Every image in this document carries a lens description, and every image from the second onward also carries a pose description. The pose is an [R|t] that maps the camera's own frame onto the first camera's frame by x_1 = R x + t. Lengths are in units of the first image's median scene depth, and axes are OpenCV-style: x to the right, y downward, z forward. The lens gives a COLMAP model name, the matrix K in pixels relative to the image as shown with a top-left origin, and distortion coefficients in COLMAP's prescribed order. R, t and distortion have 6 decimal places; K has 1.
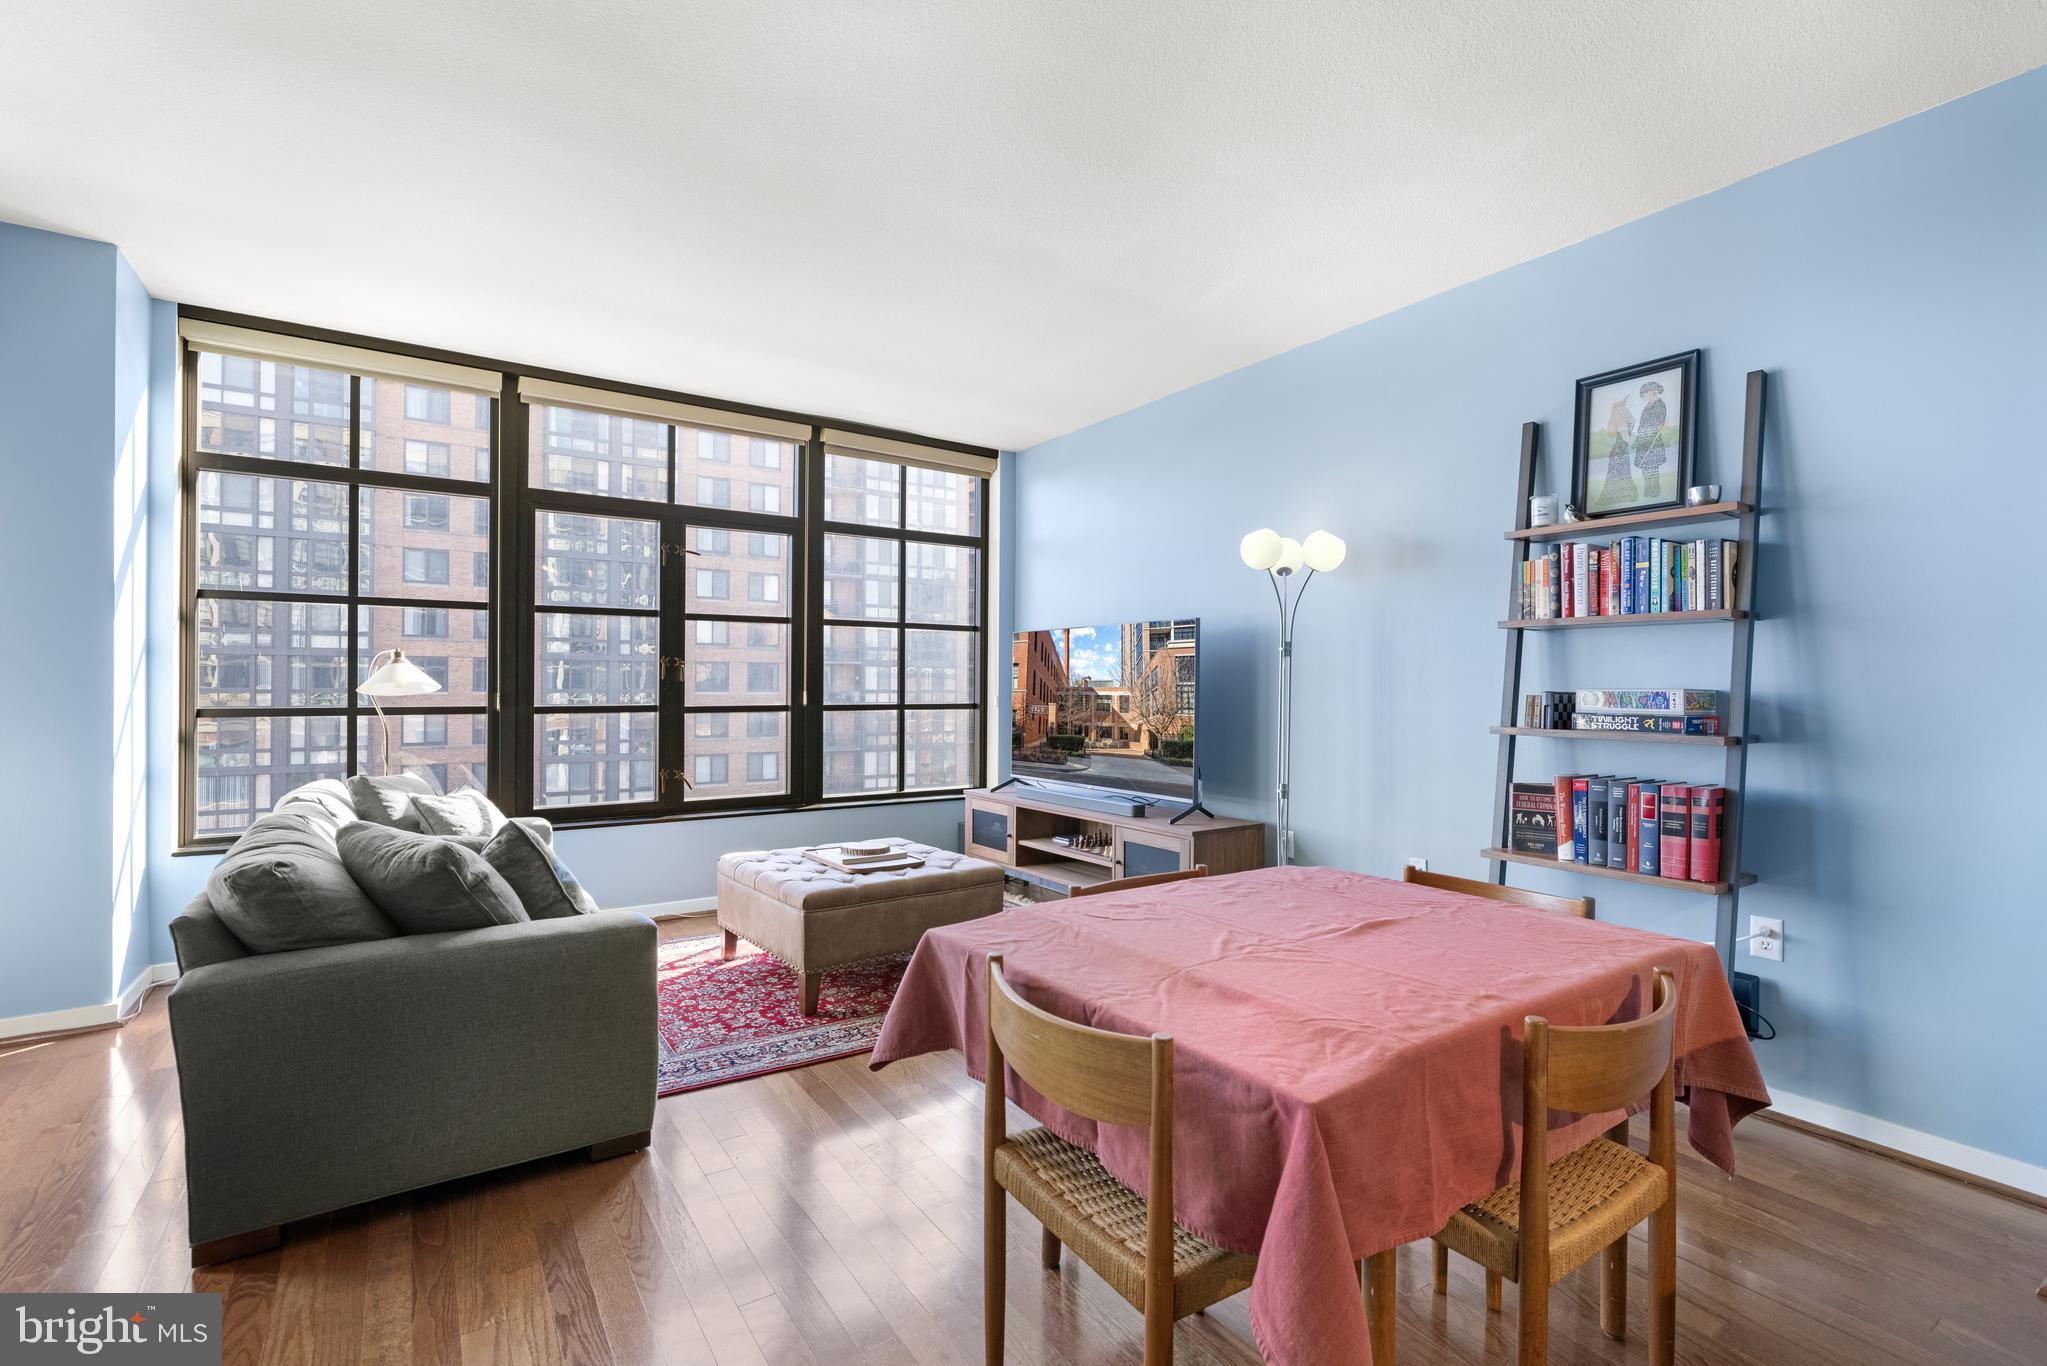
lens RADIAL K [[906.8, 0, 1010.4], [0, 906.8, 680.7], [0, 0, 1]] dist [-0.004949, 0.000570]
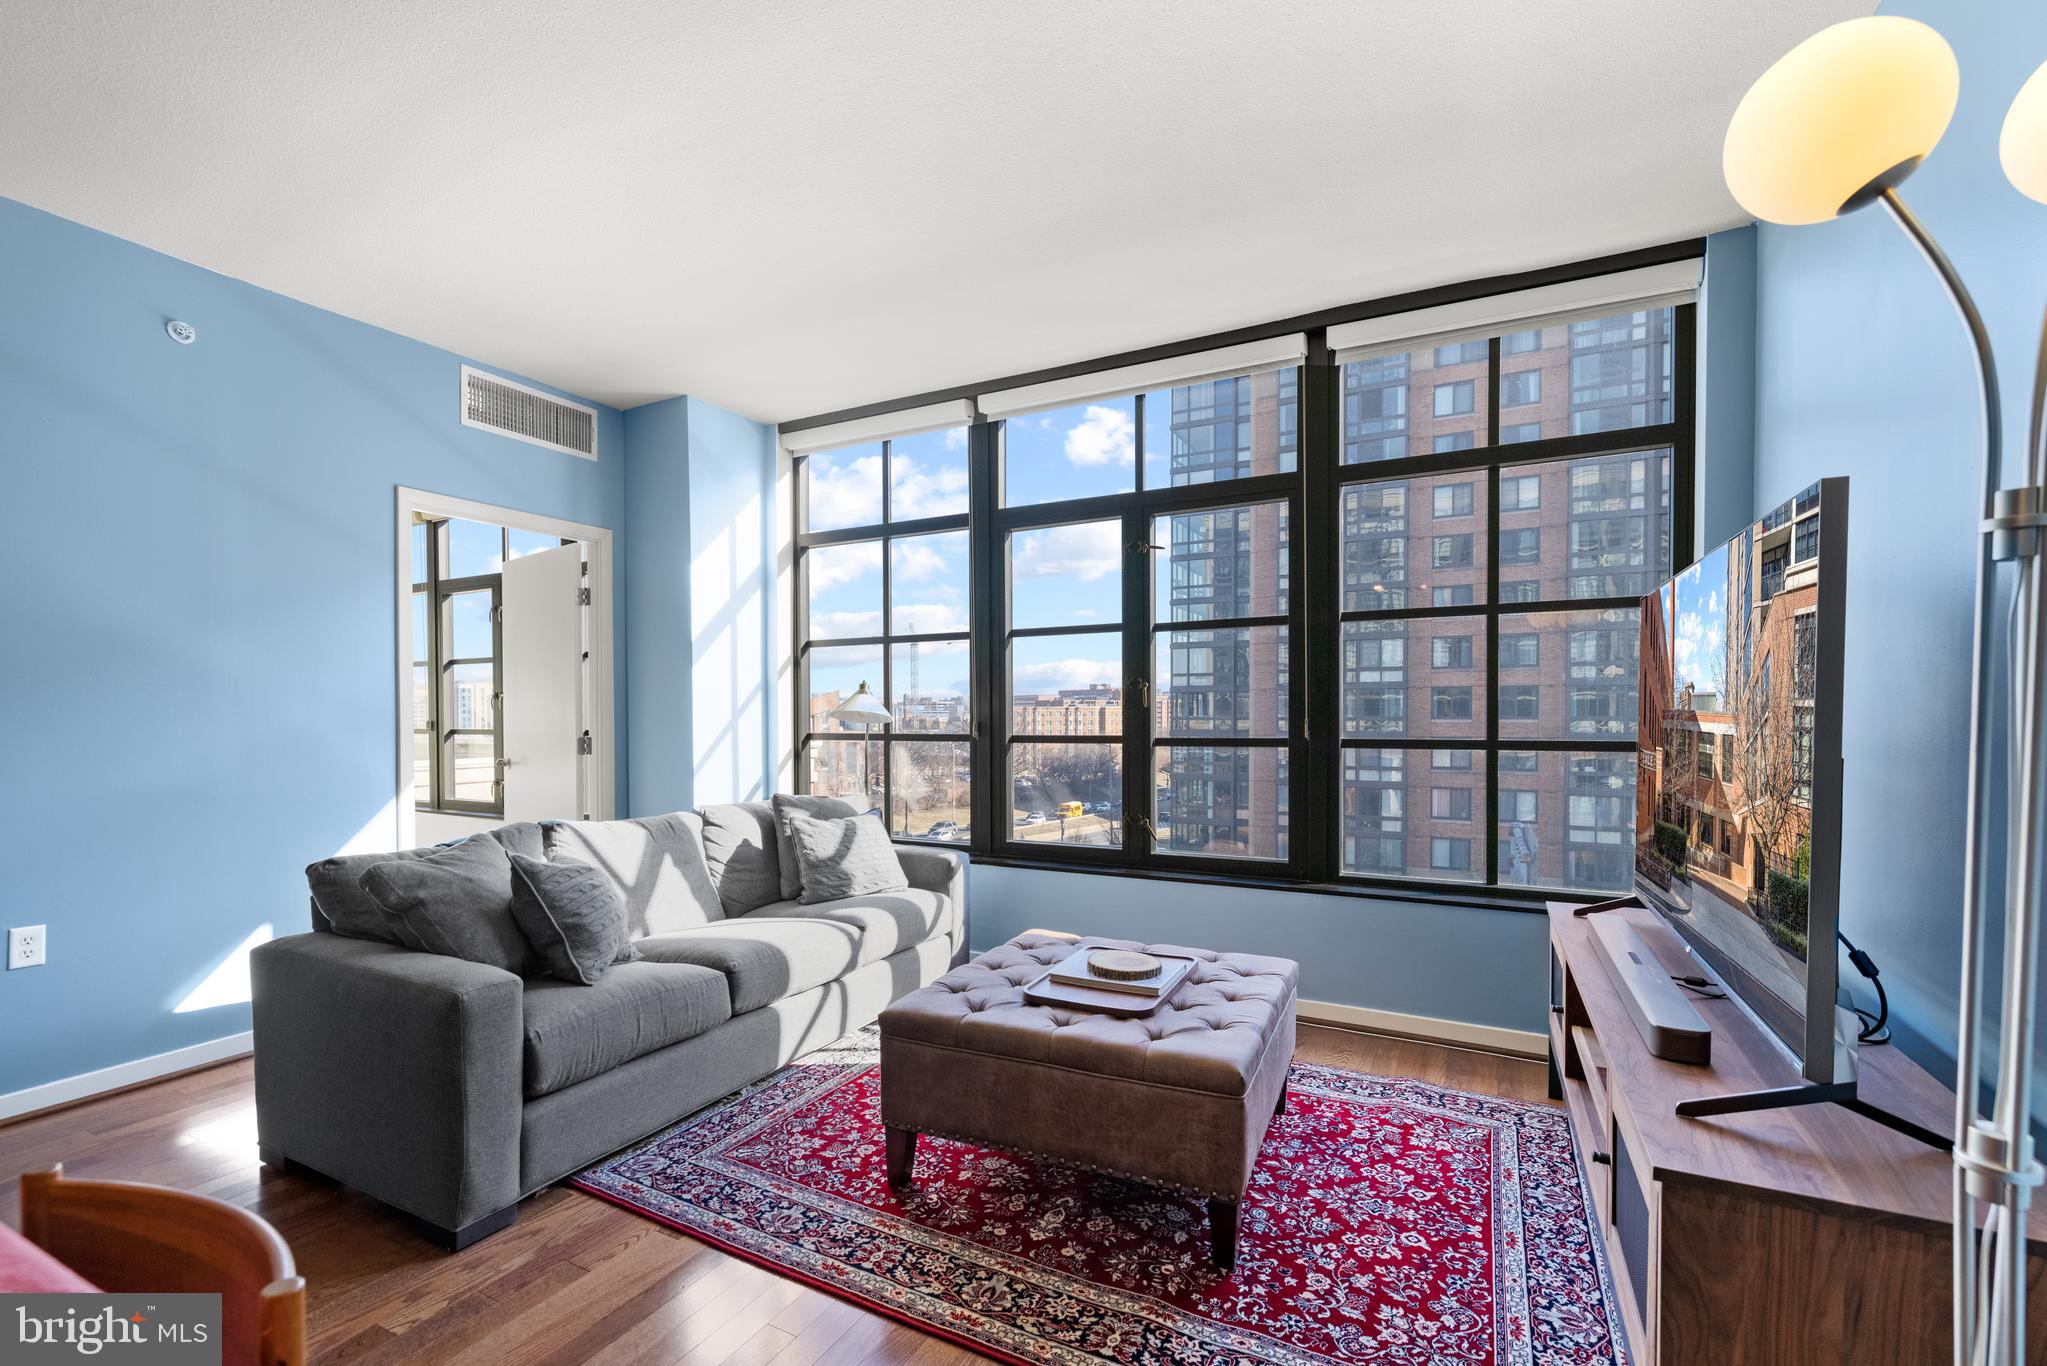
lens RADIAL K [[879.3, 0, 1024.7], [0, 879.3, 730.2], [0, 0, 1]] dist [0.004150, -0.000742]
pose [[0.478311, 0.010079, -0.878133, 0.345092], [0.011577, 0.999775, 0.017782, 0.007522], [0.878114, -0.018672, 0.478087, 0.636253]]
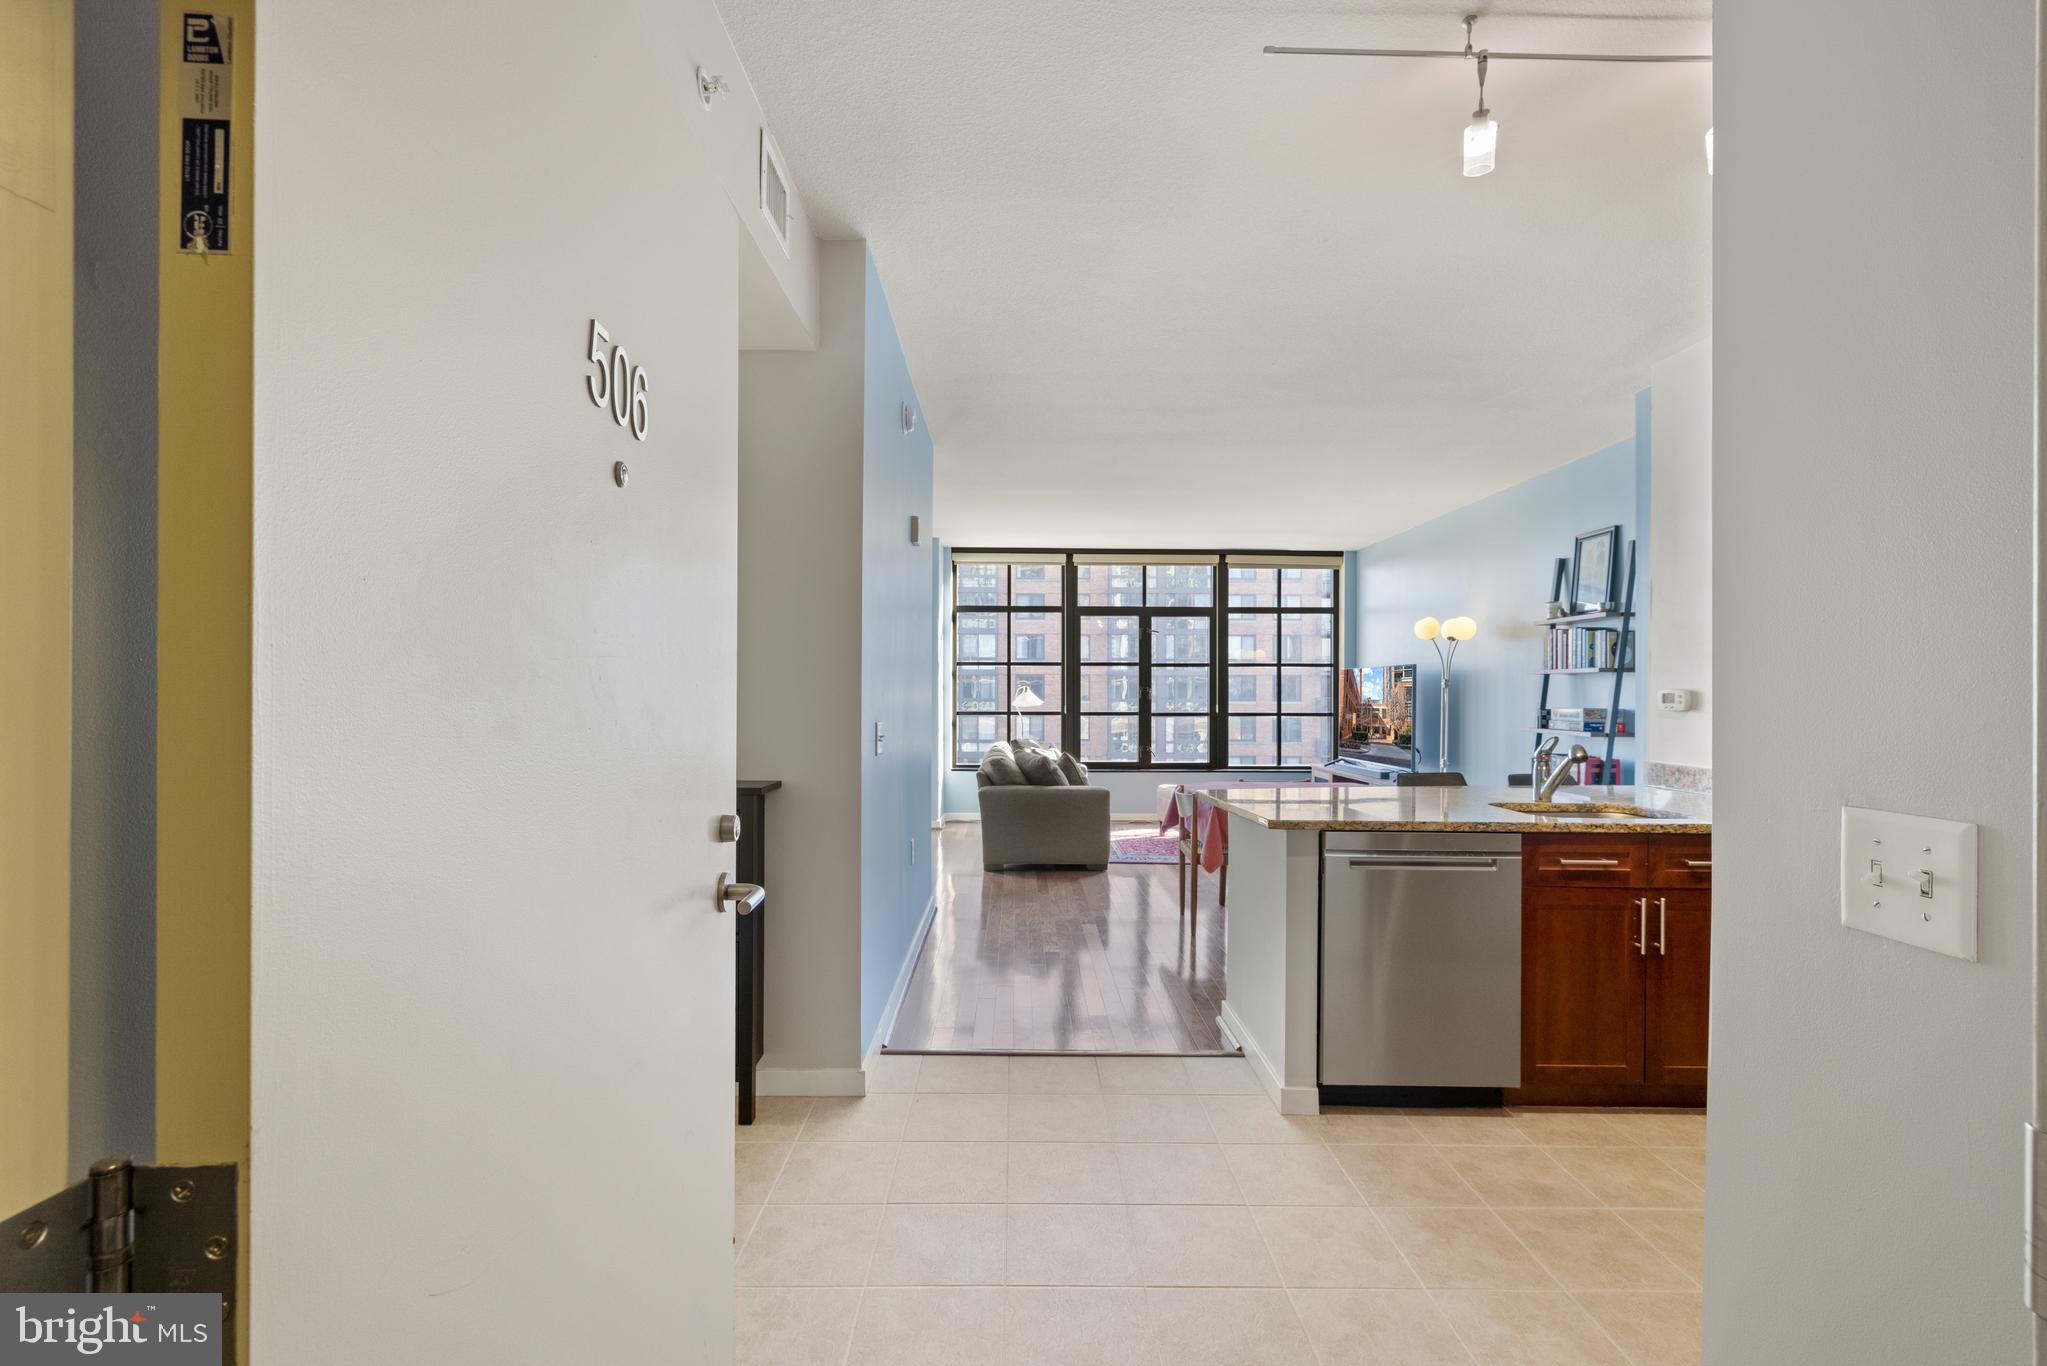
lens RADIAL K [[879.3, 0, 1019.0], [0, 879.3, 691.6], [0, 0, 1]] dist [0.004150, -0.000742]
pose [[0.833548, -0.003448, -0.552437, 0.521489], [0.004399, 0.999990, 0.000396, -0.021510], [0.552430, -0.002760, 0.833555, -0.841546]]
